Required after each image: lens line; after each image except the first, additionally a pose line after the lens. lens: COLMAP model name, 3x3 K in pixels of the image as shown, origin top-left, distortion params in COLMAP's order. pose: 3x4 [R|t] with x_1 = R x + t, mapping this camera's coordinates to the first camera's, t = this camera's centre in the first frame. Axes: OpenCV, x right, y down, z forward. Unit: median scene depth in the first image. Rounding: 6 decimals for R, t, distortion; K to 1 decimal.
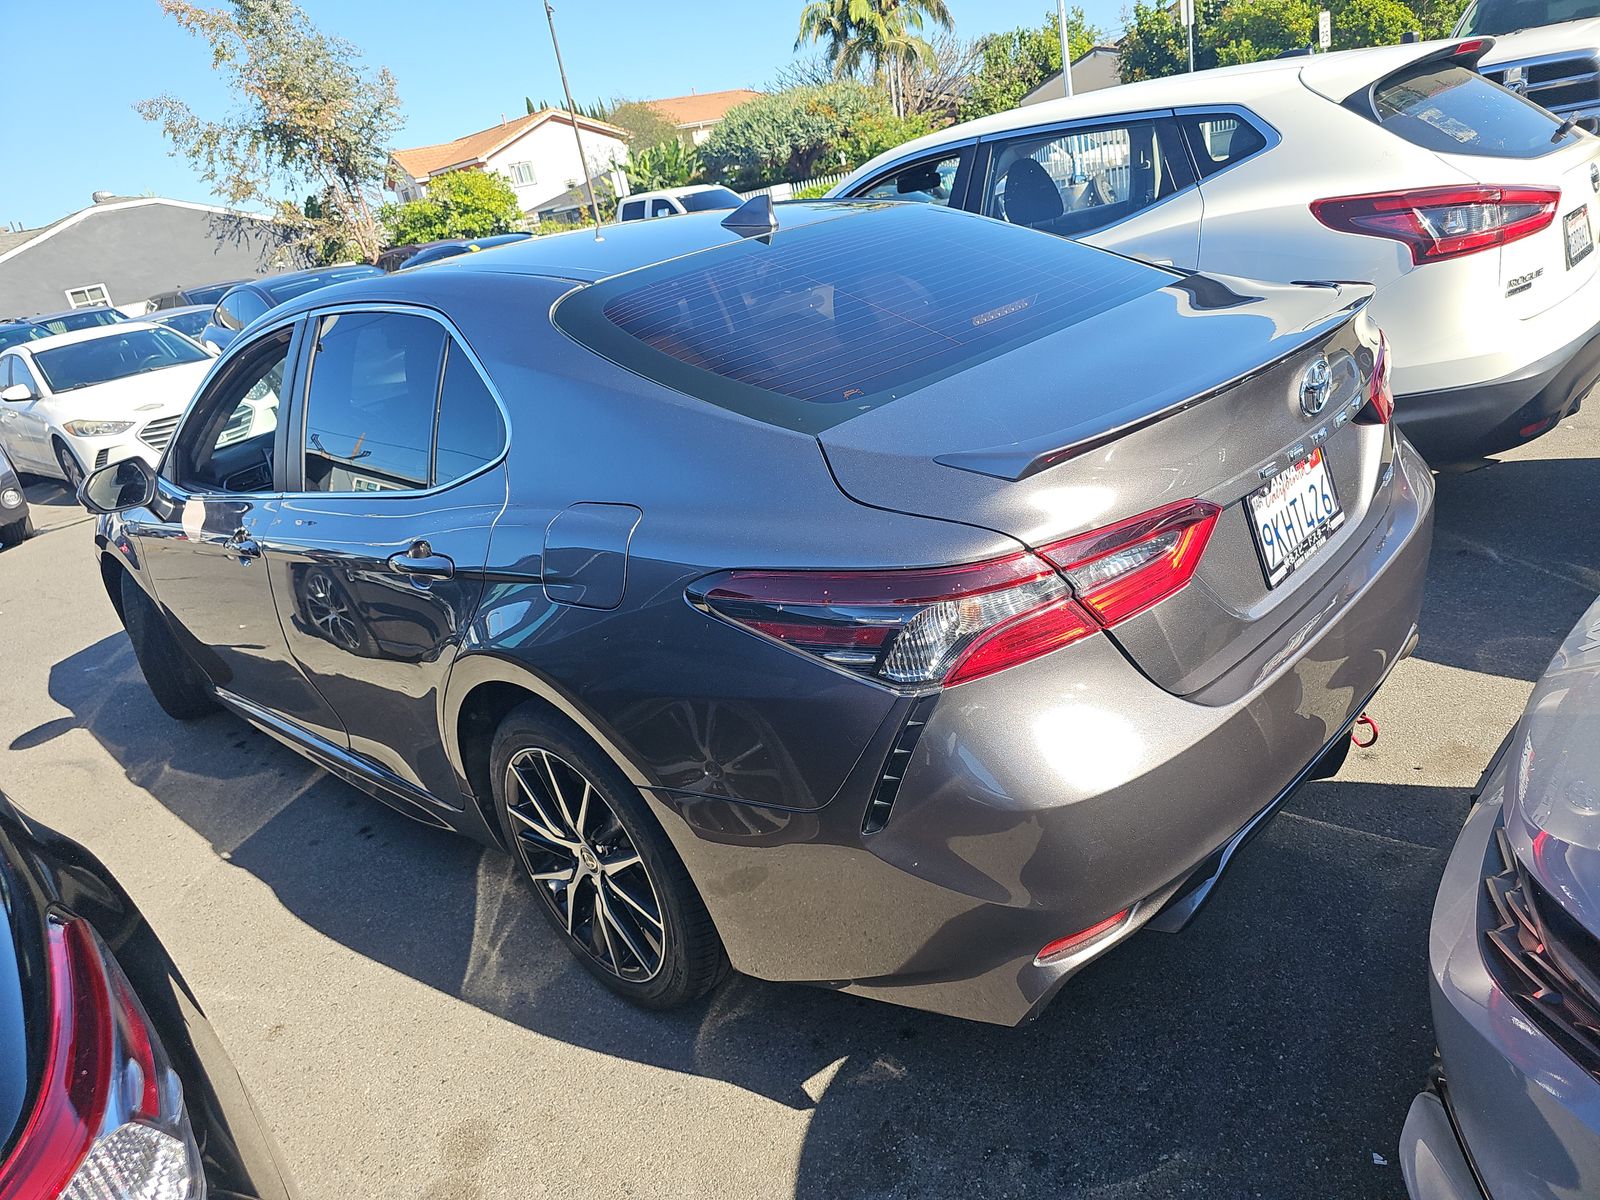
lens RADIAL K [[1167.1, 0, 800.0], [0, 1167.1, 600.0], [0, 0, 1]] dist [0.062830, -0.074821]
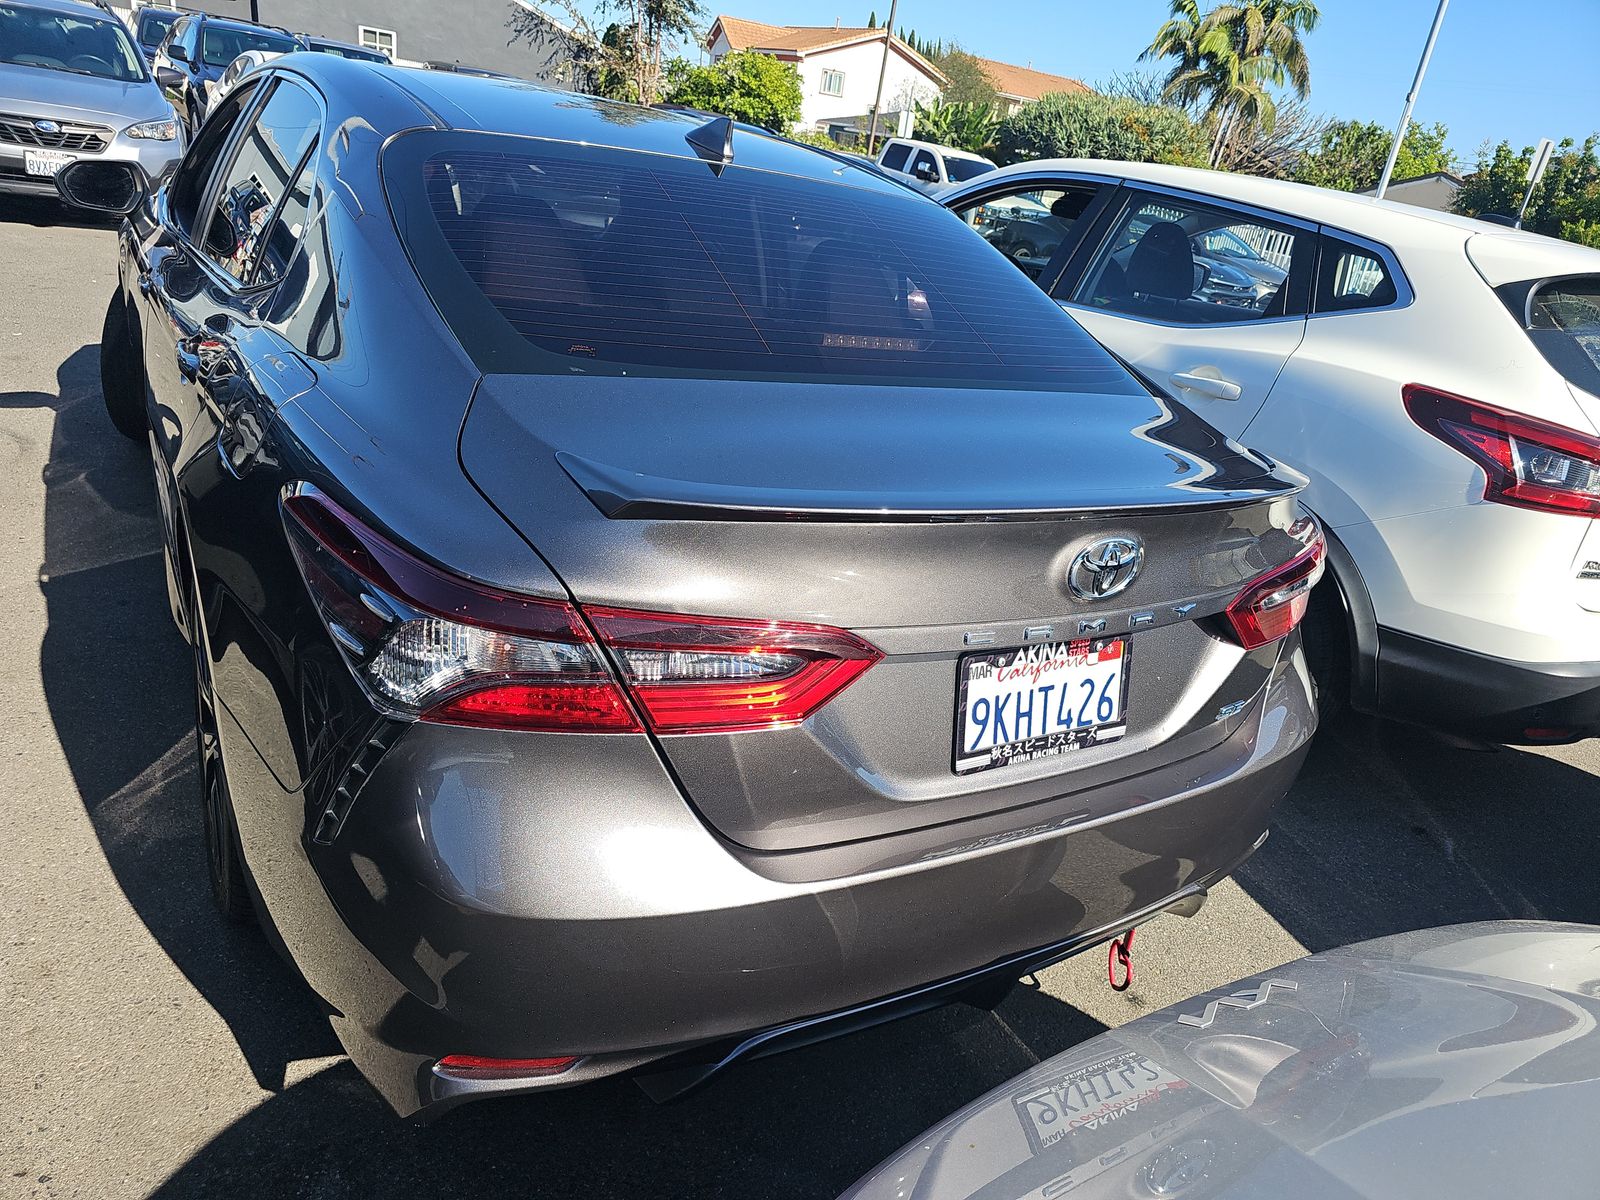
lens RADIAL K [[1159.7, 0, 809.1], [0, 1159.7, 622.9], [0, 0, 1]] dist [0.043394, -0.043141]
pose [[0.910117, 0.403083, -0.095971, 0.176517], [-0.397759, 0.914803, 0.070173, -0.062140], [0.116080, -0.025692, 0.992908, 0.101335]]
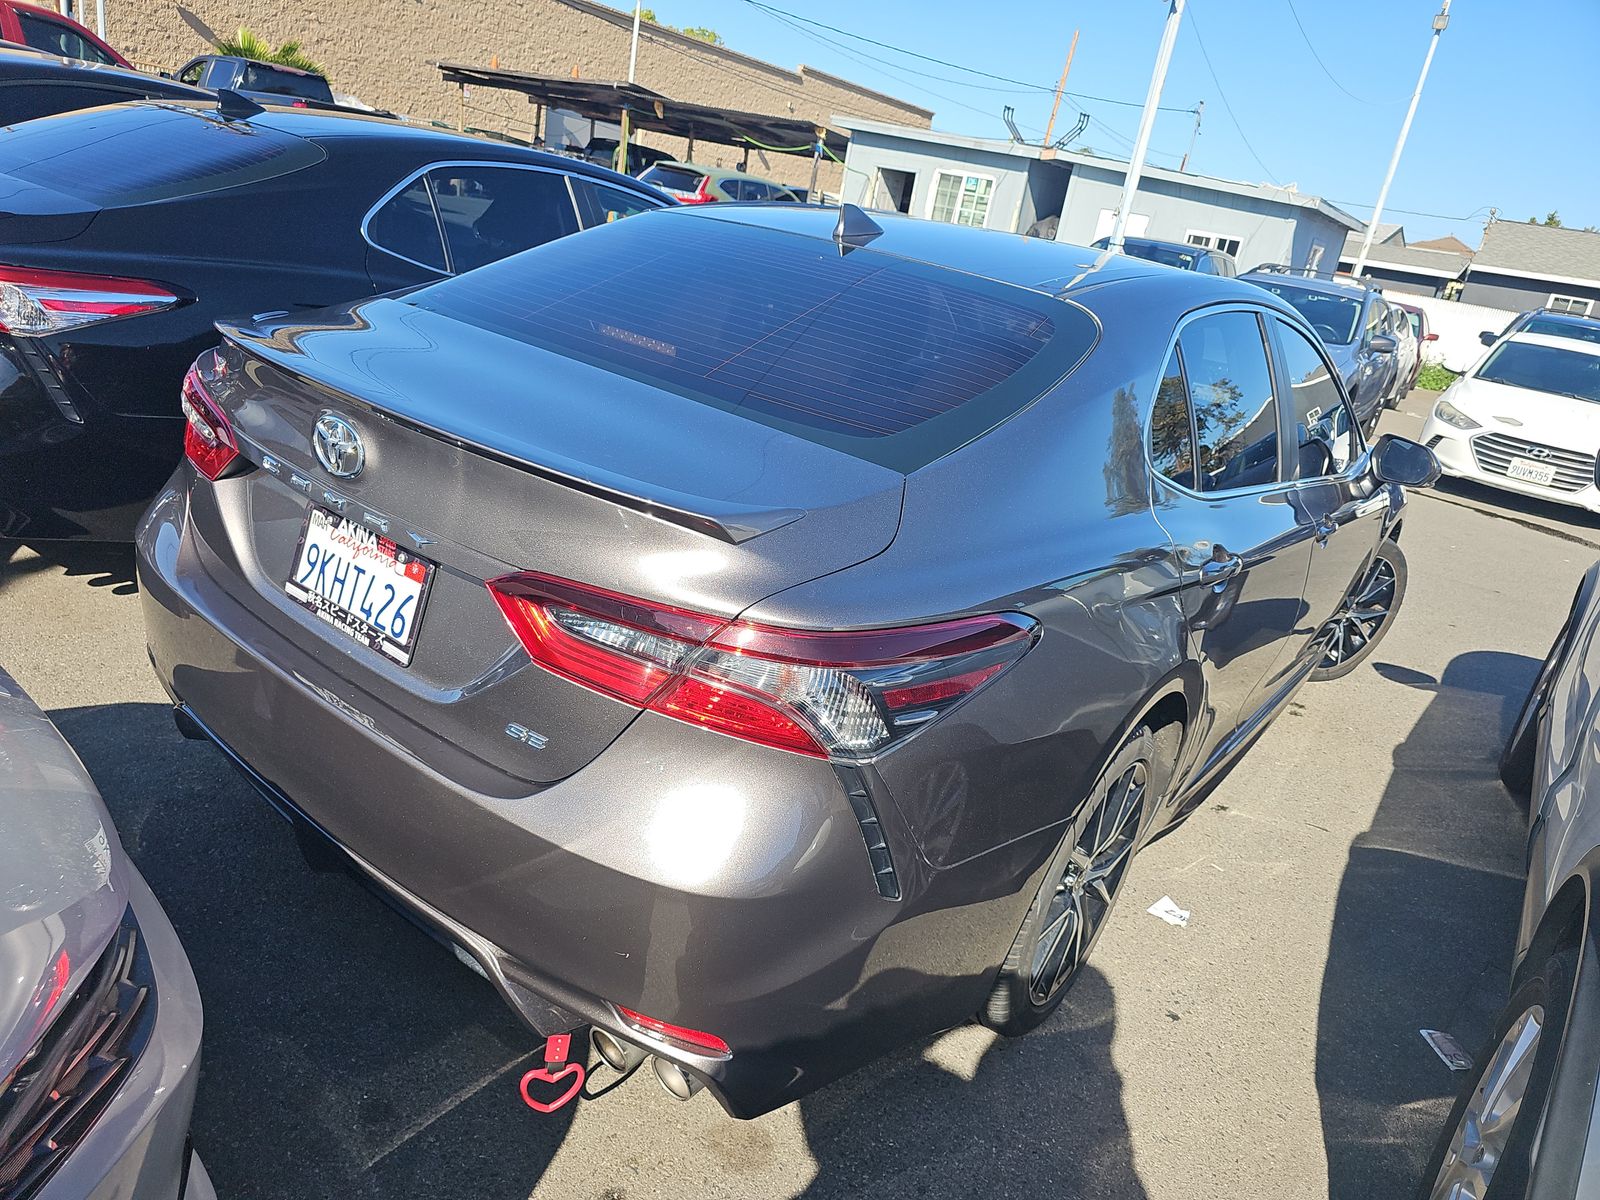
lens RADIAL K [[1167.1, 0, 800.0], [0, 1167.1, 600.0], [0, 0, 1]] dist [0.062830, -0.074821]
pose [[0.019055, 0.505311, -0.862727, 0.648986], [-0.502523, 0.750813, 0.428662, -0.331646], [0.864354, 0.425372, 0.268237, 0.569198]]
